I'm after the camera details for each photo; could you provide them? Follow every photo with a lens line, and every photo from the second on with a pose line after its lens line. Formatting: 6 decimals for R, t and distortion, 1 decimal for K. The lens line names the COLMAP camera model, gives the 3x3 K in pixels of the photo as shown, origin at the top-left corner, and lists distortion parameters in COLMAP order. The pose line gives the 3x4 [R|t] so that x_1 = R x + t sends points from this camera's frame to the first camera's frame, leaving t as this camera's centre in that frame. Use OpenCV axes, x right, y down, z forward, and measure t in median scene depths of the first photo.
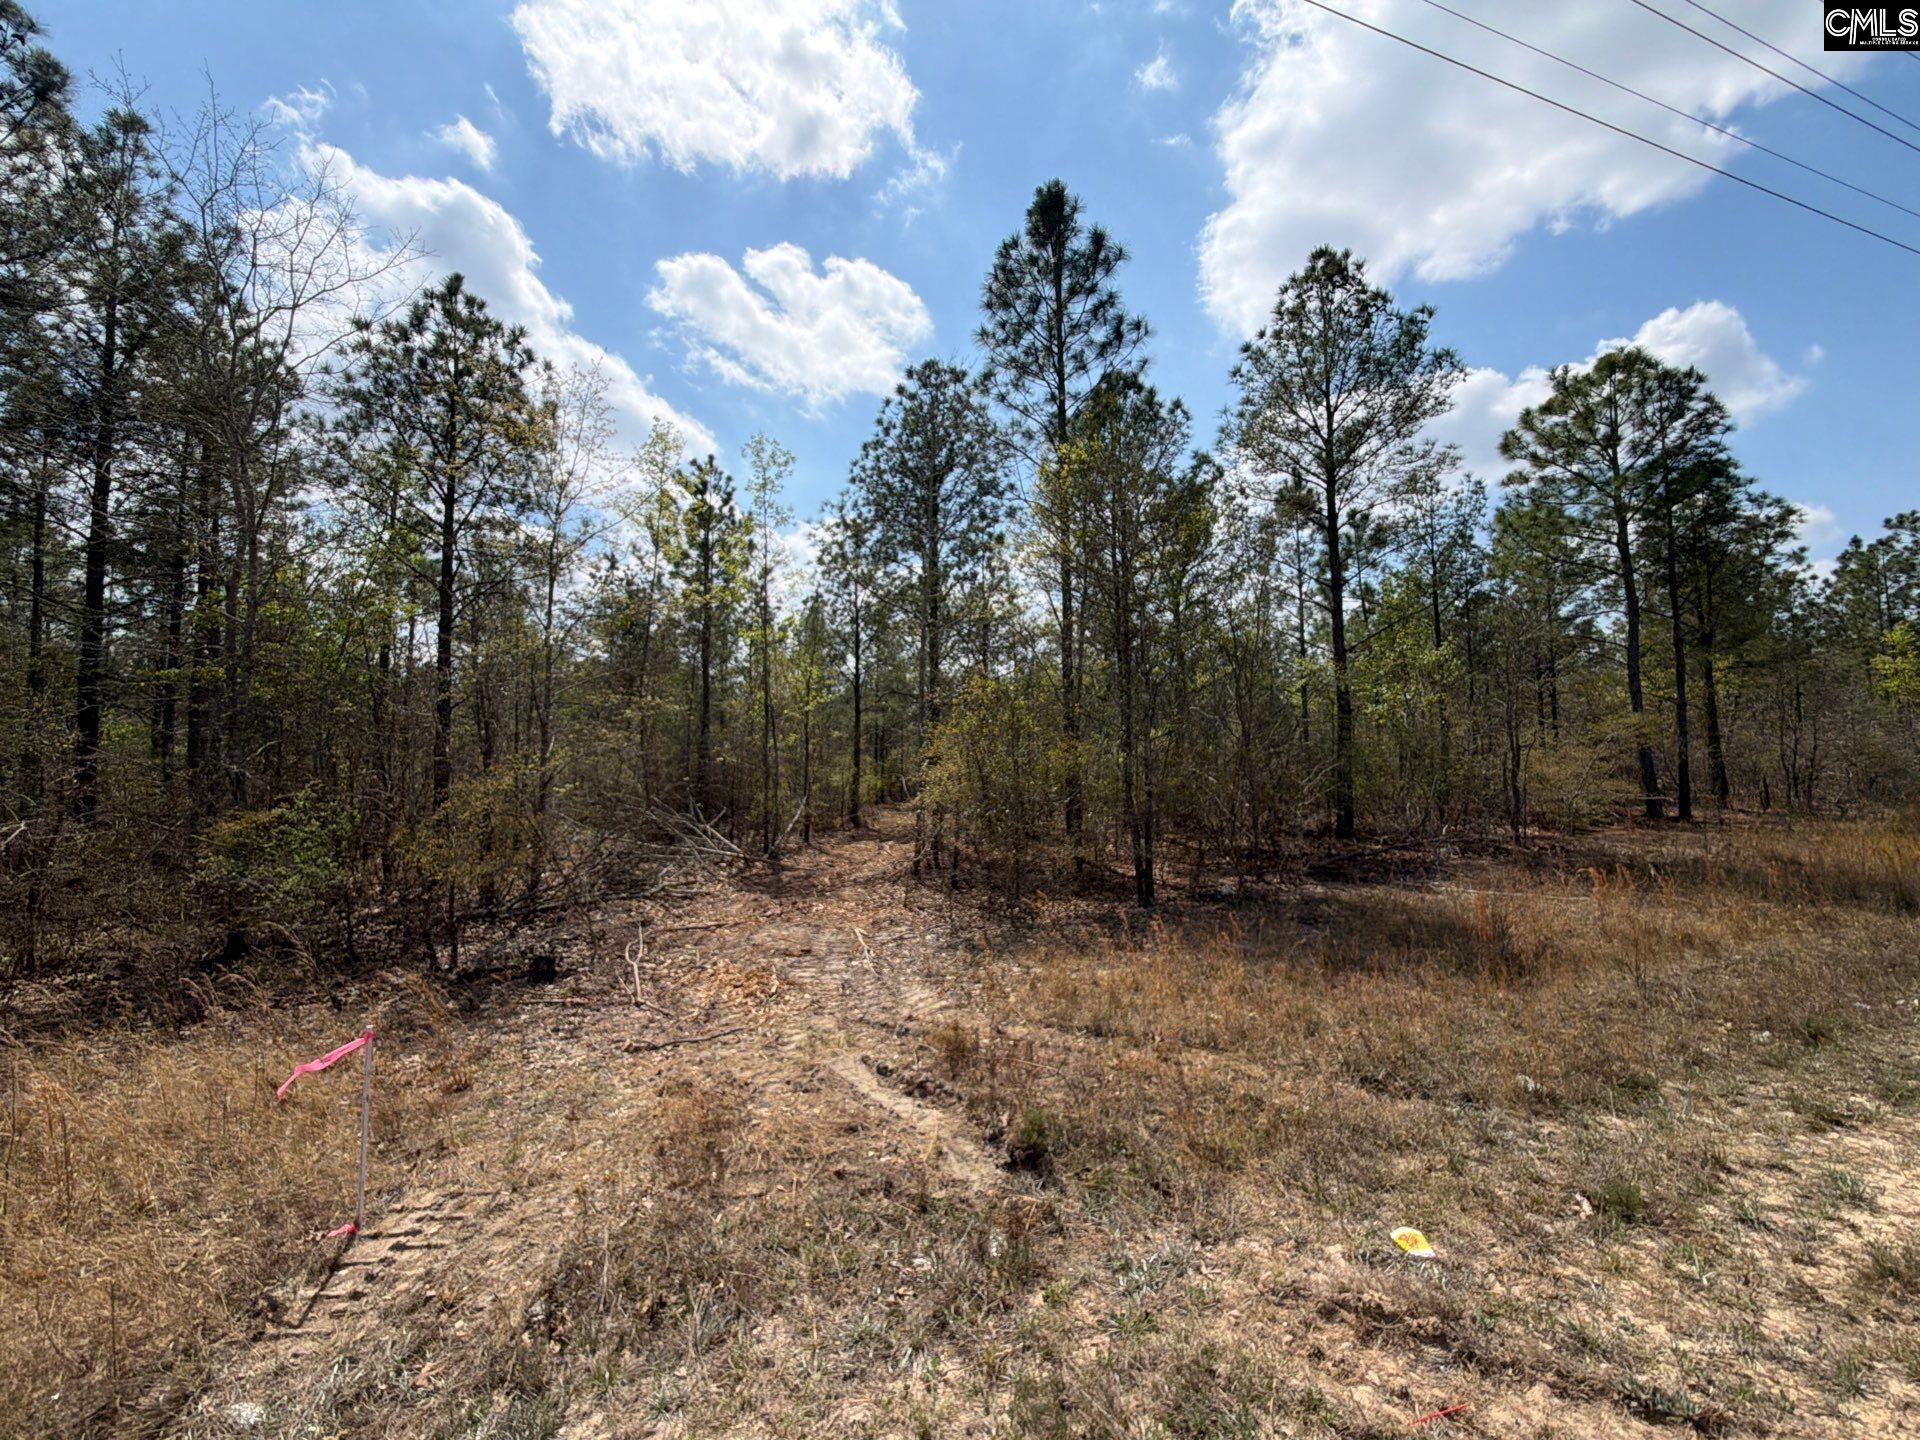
lens RADIAL K [[767.1, 0, 957.3], [0, 767.1, 716.6], [0, 0, 1]] dist [-0.000251, 0.000800]
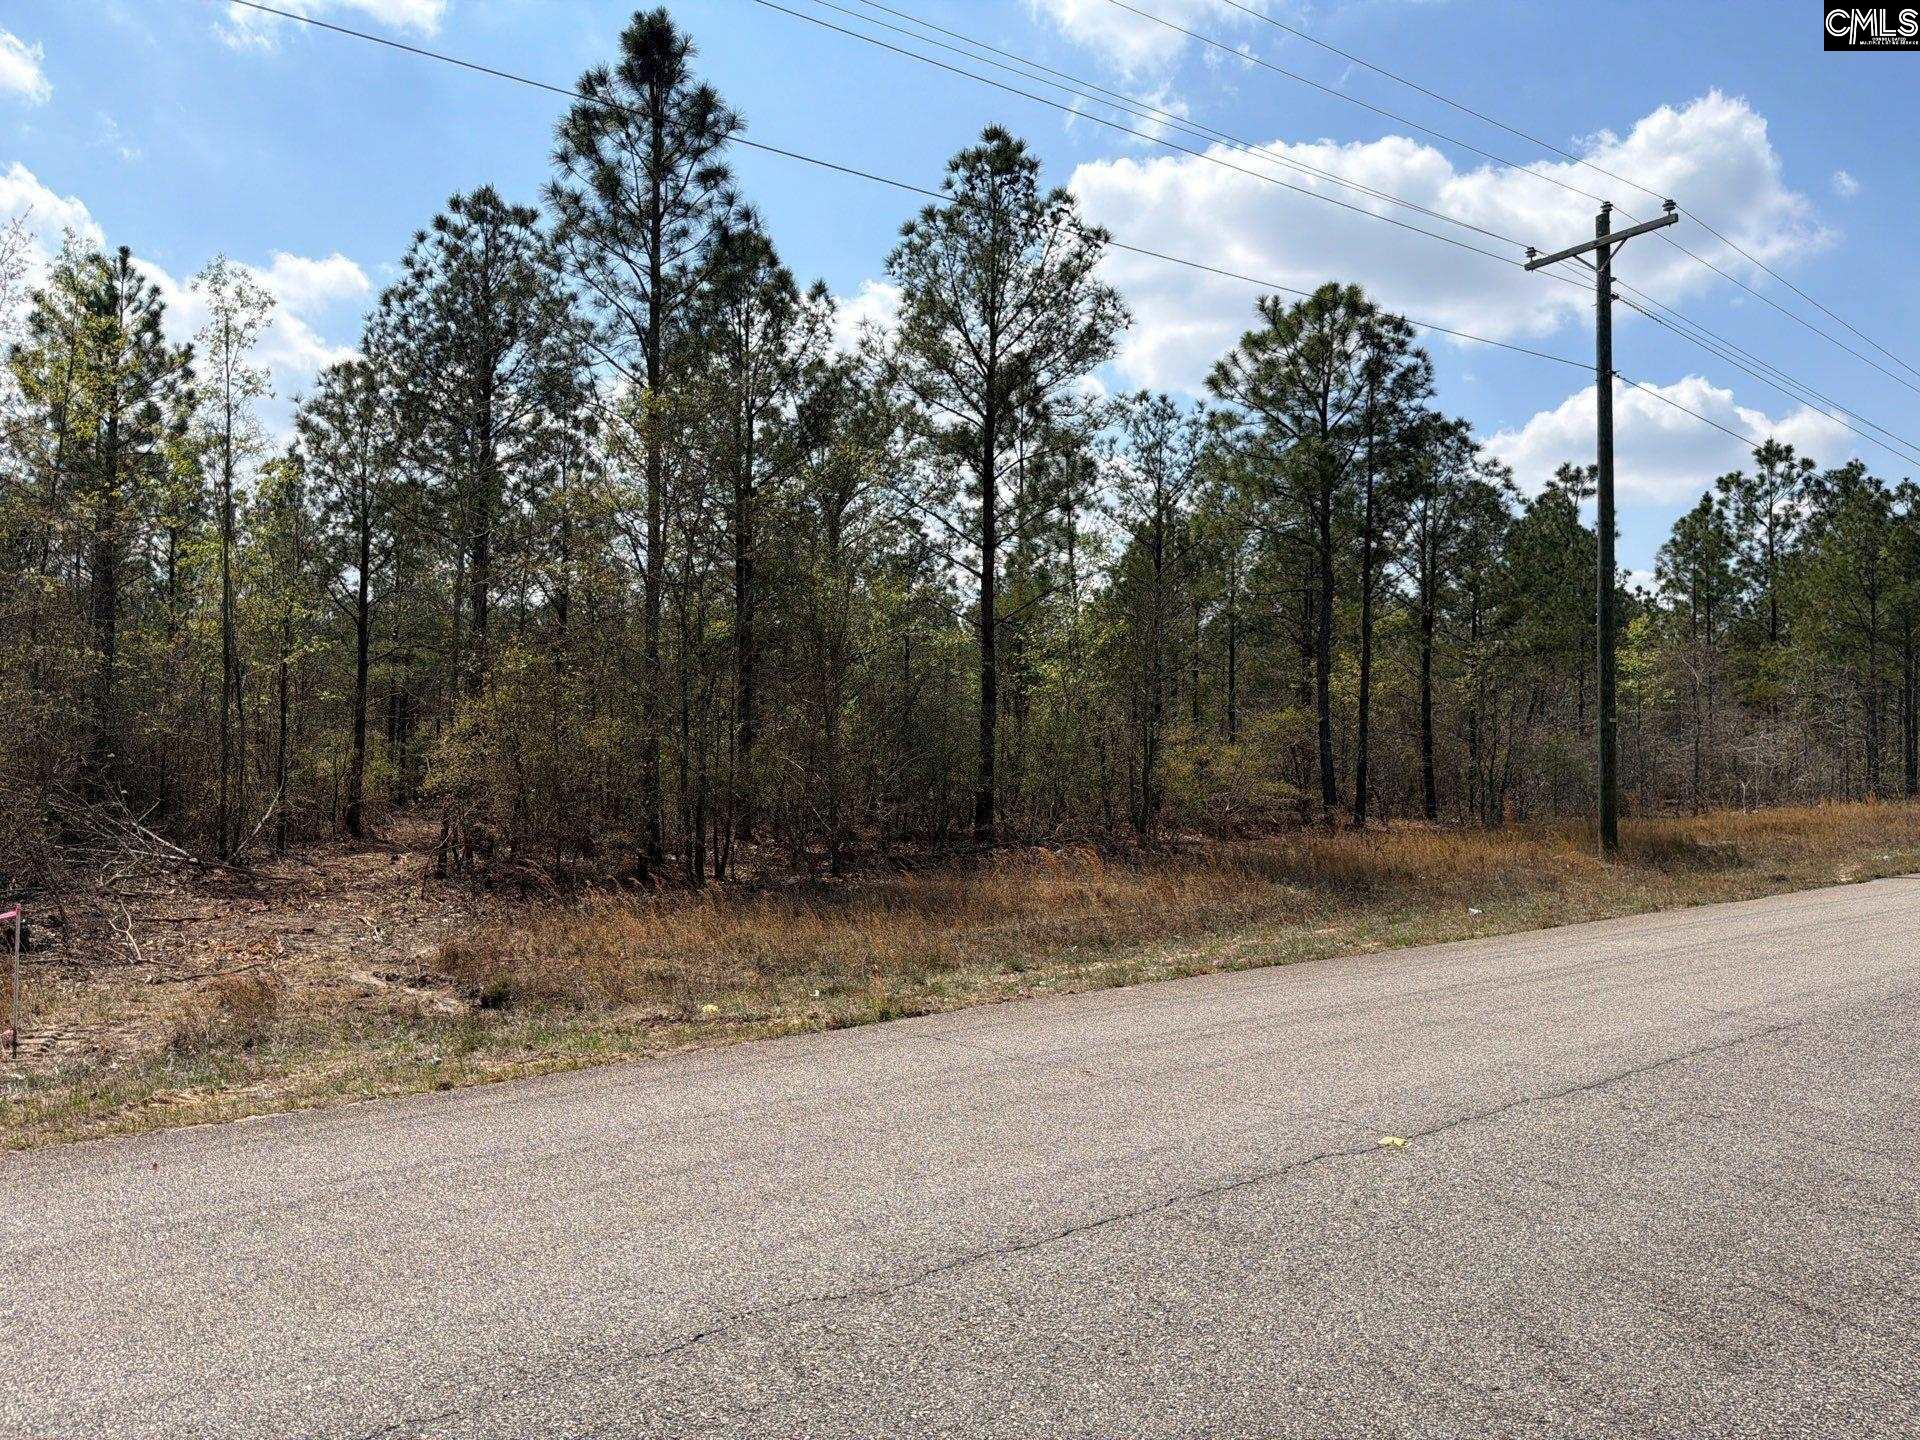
lens RADIAL K [[1424.6, 0, 983.4], [0, 1424.6, 727.3], [0, 0, 1]] dist [0.057123, -0.103336]
pose [[0.959413, 0.028866, 0.280524, 0.051666], [-0.040005, 0.998619, 0.034064, -0.021132], [-0.279153, -0.043904, 0.959242, -0.465468]]
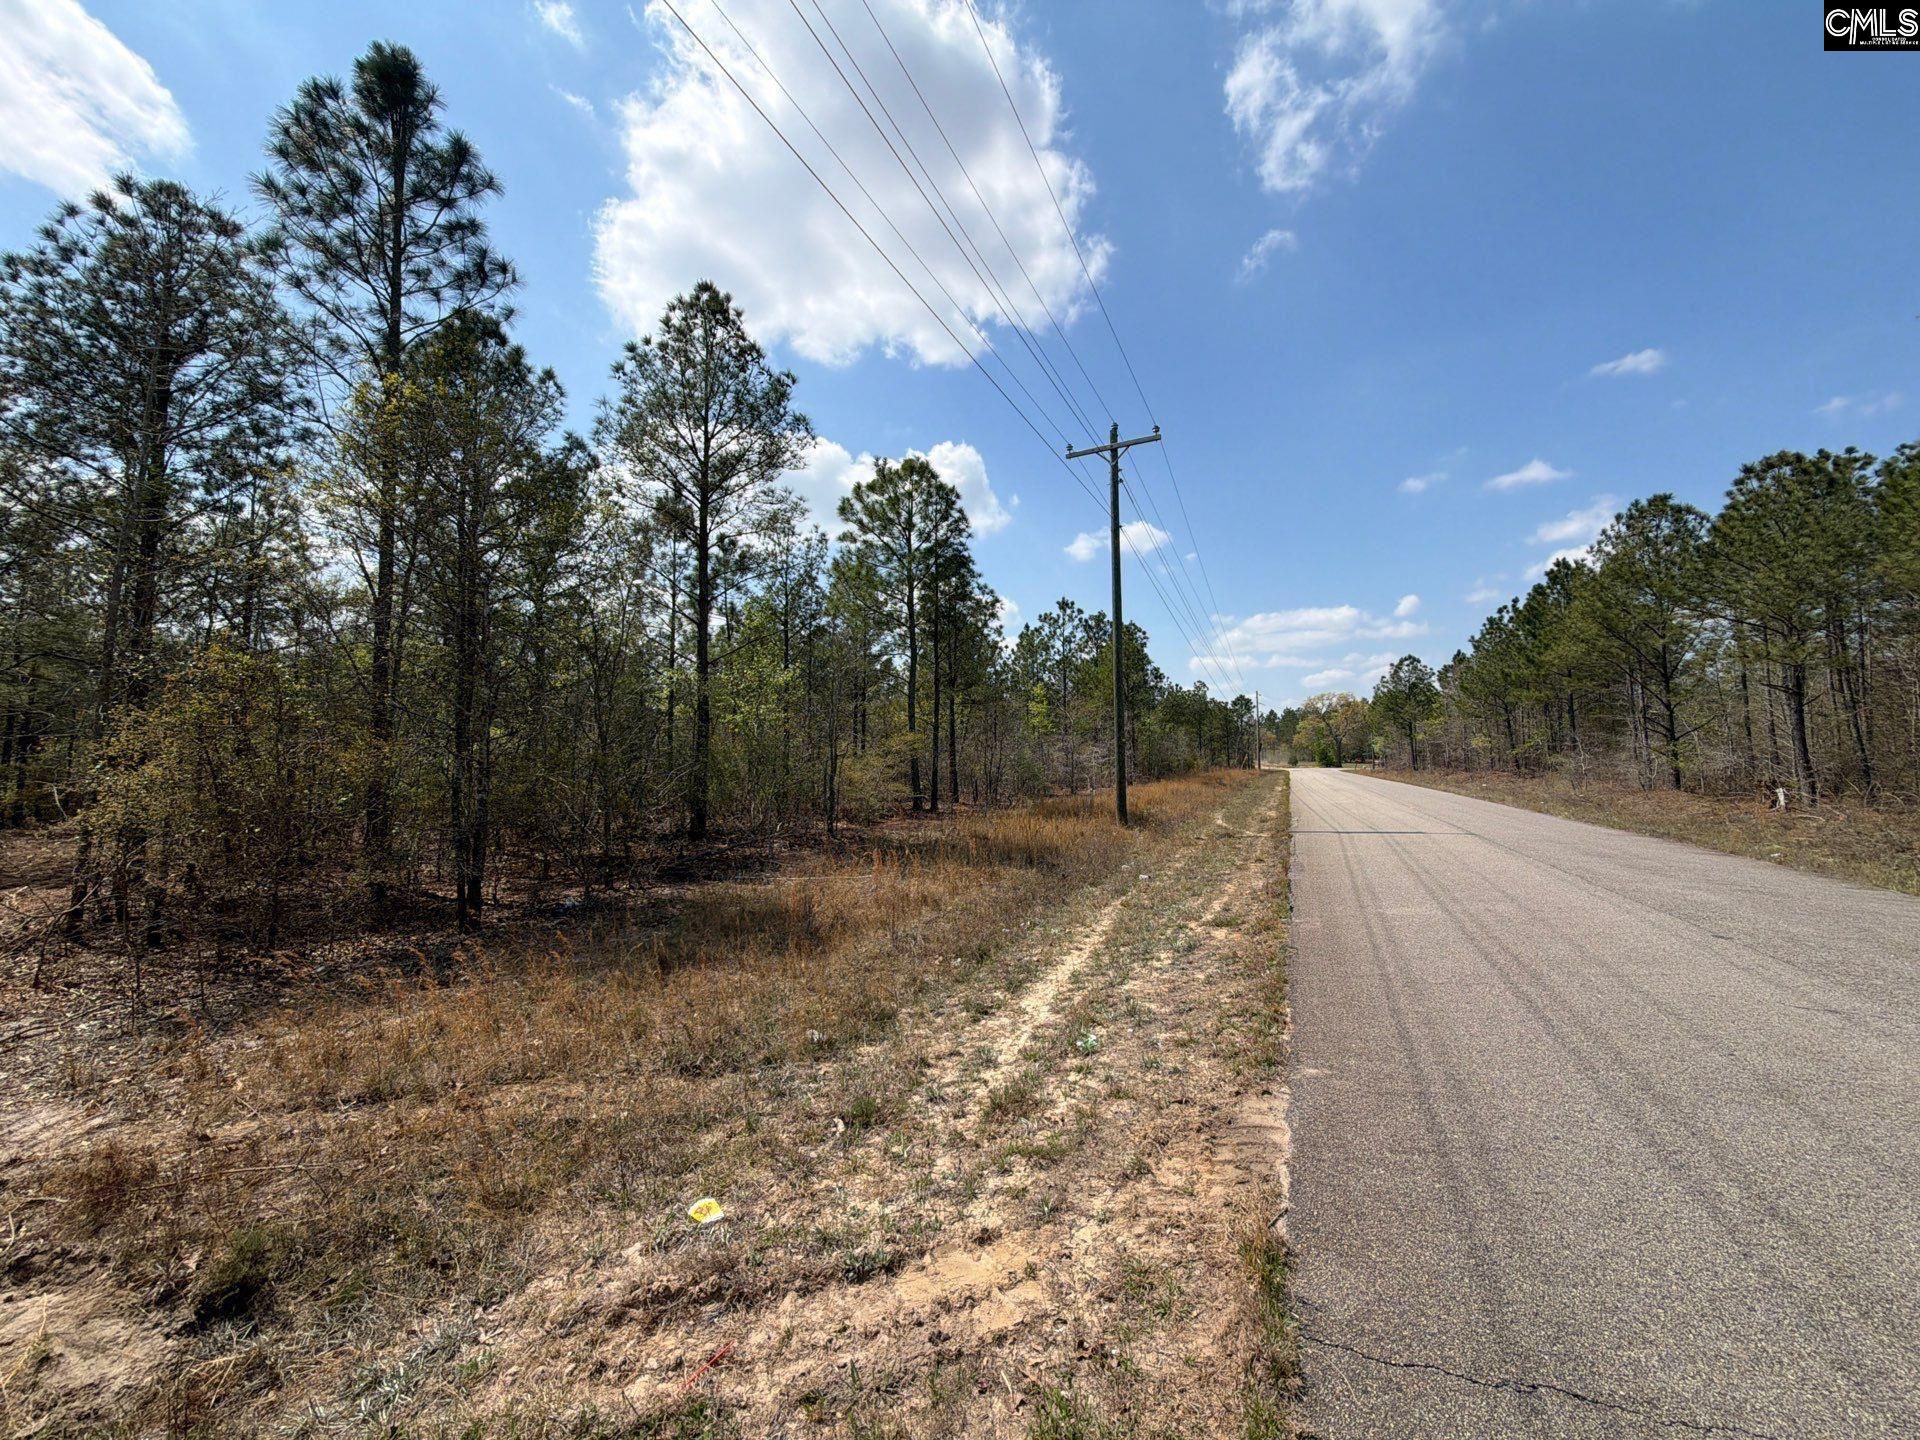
lens RADIAL K [[762.3, 0, 960.0], [0, 762.3, 720.0], [0, 0, 1]] dist [0.002597, -0.000046]
pose [[0.710368, 0.051064, 0.701976, 0.014686], [-0.049735, 0.998513, -0.022307, -0.000743], [-0.702071, -0.019067, 0.711851, -0.001971]]
